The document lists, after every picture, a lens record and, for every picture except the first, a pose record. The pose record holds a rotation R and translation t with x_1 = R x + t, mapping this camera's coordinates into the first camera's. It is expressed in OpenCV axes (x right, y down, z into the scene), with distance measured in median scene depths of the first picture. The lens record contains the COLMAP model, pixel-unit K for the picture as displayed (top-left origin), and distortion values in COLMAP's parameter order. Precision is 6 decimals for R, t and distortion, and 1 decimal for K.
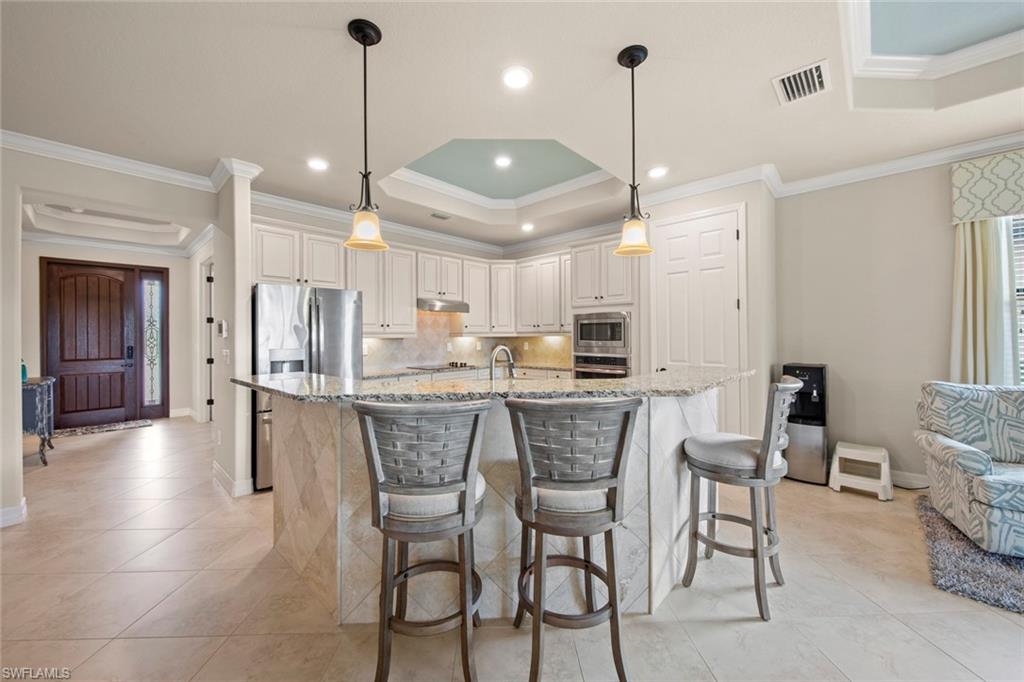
lens RADIAL K [[393.0, 0, 510.6], [0, 393.0, 331.6], [0, 0, 1]] dist [0.000530, -0.001930]
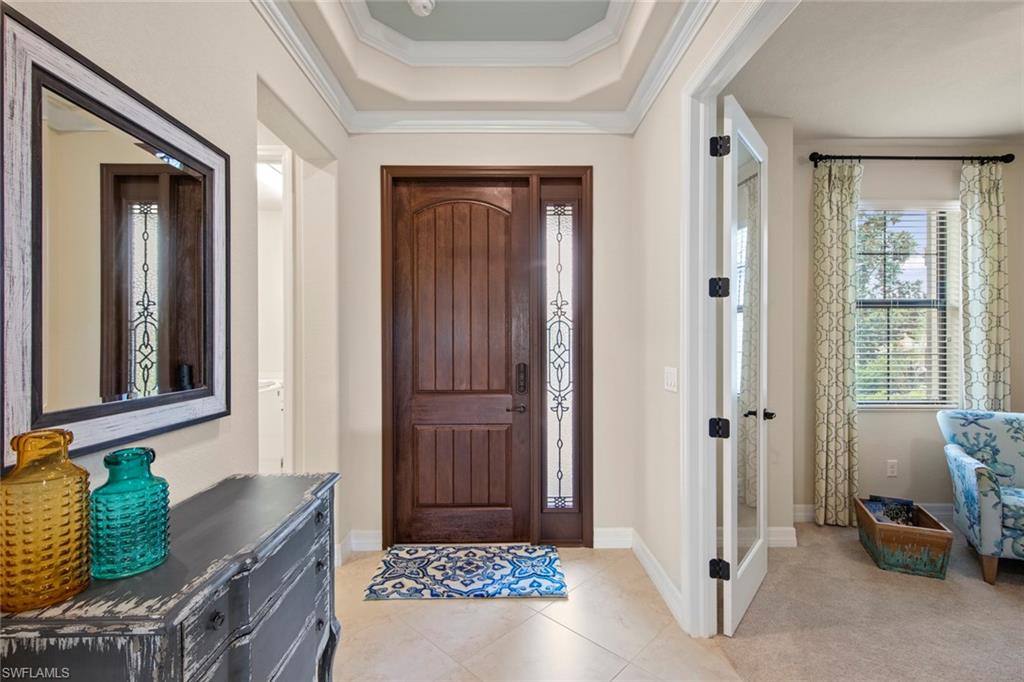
lens RADIAL K [[459.2, 0, 518.3], [0, 459.2, 339.7], [0, 0, 1]] dist [0.000381, -0.000351]
pose [[0.701461, 0.008482, -0.712657, -0.756119], [-0.002380, 0.999951, 0.009559, 0.008027], [0.712703, -0.005009, 0.701448, 0.793089]]
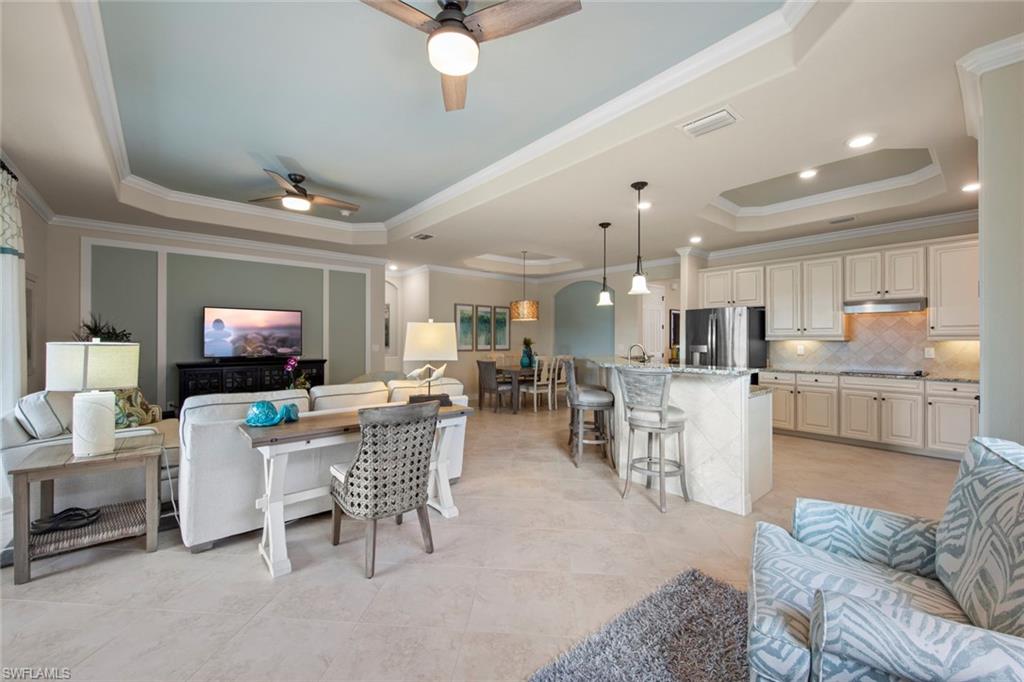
lens RADIAL K [[393.0, 0, 514.6], [0, 393.0, 338.8], [0, 0, 1]] dist [0.000530, -0.001930]
pose [[-0.107396, 0.006667, -0.994194, 0.814575], [0.007928, 0.999951, 0.005849, -0.001763], [0.994185, -0.007254, -0.107444, 0.231684]]
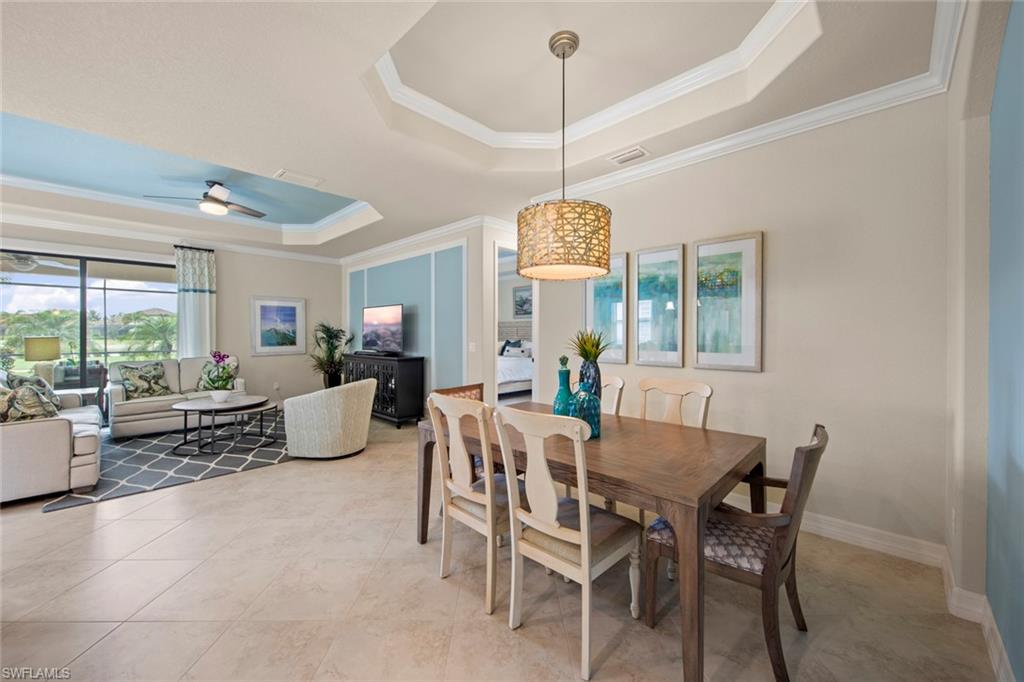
lens RADIAL K [[393.0, 0, 513.3], [0, 393.0, 336.8], [0, 0, 1]] dist [0.000530, -0.001930]
pose [[-0.999904, 0.008046, 0.011310, -0.561992], [0.008056, 0.999967, 0.000861, 0.008654], [-0.011303, 0.000952, -0.999936, 0.553786]]
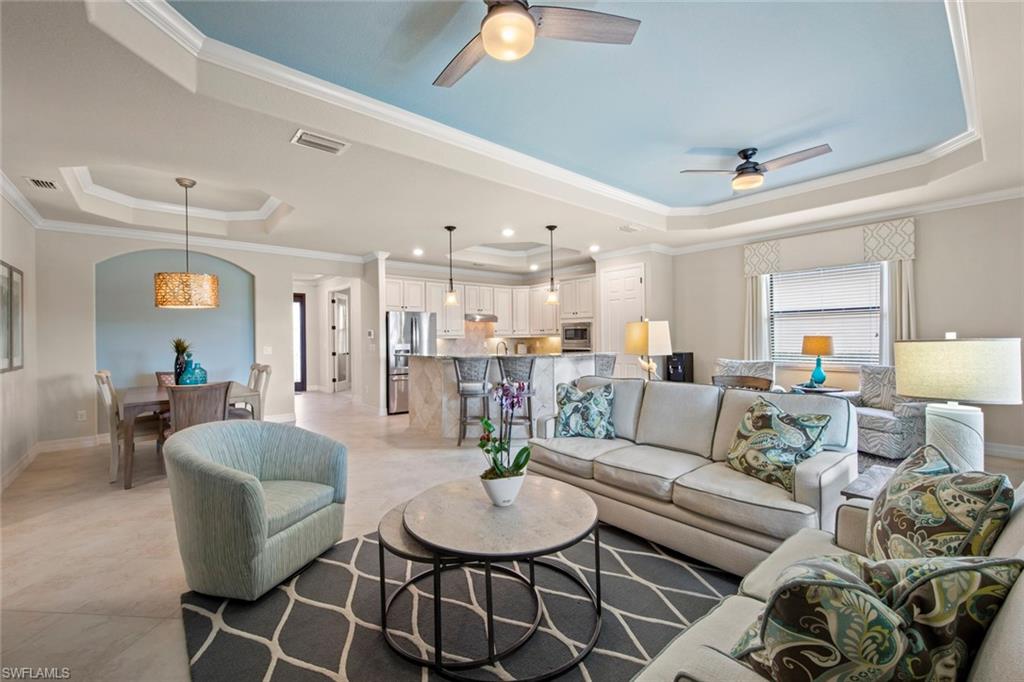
lens RADIAL K [[416.4, 0, 499.1], [0, 416.4, 335.1], [0, 0, 1]] dist [0.008795, -0.003842]
pose [[0.990757, -0.004150, -0.135586, 0.127805], [0.004811, 0.999978, 0.004549, -0.005039], [0.135565, -0.005160, 0.990755, -0.654013]]
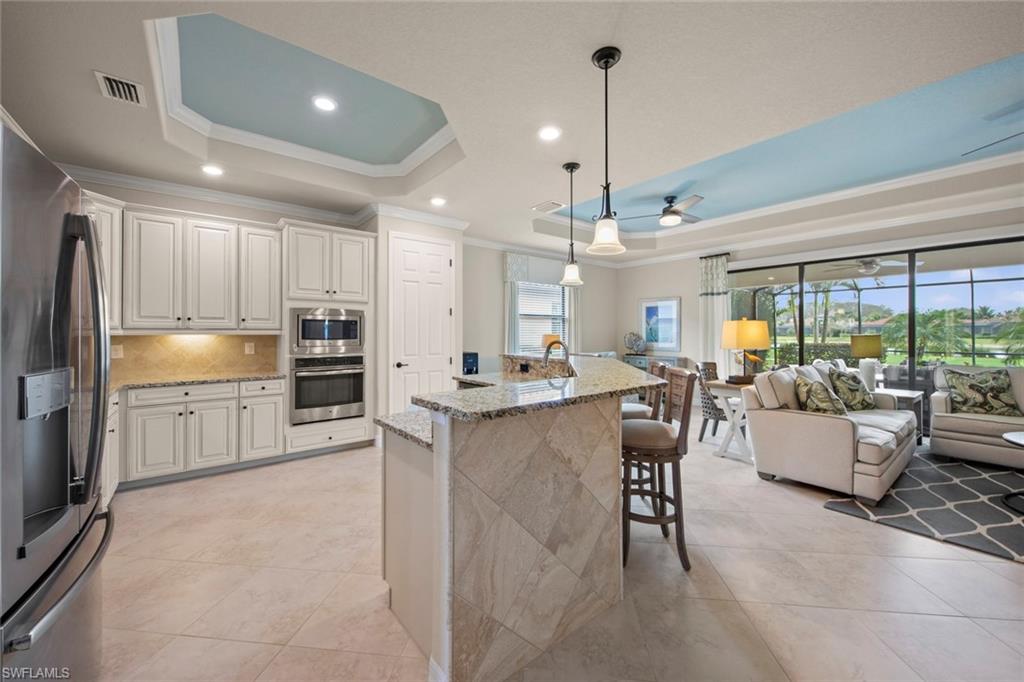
lens RADIAL K [[393.0, 0, 508.2], [0, 393.0, 329.5], [0, 0, 1]] dist [0.000530, -0.001930]
pose [[0.148161, 0.015690, 0.988839, -0.520008], [-0.007628, 0.999863, -0.014722, 0.008665], [-0.988934, -0.005362, 0.148260, 0.381709]]
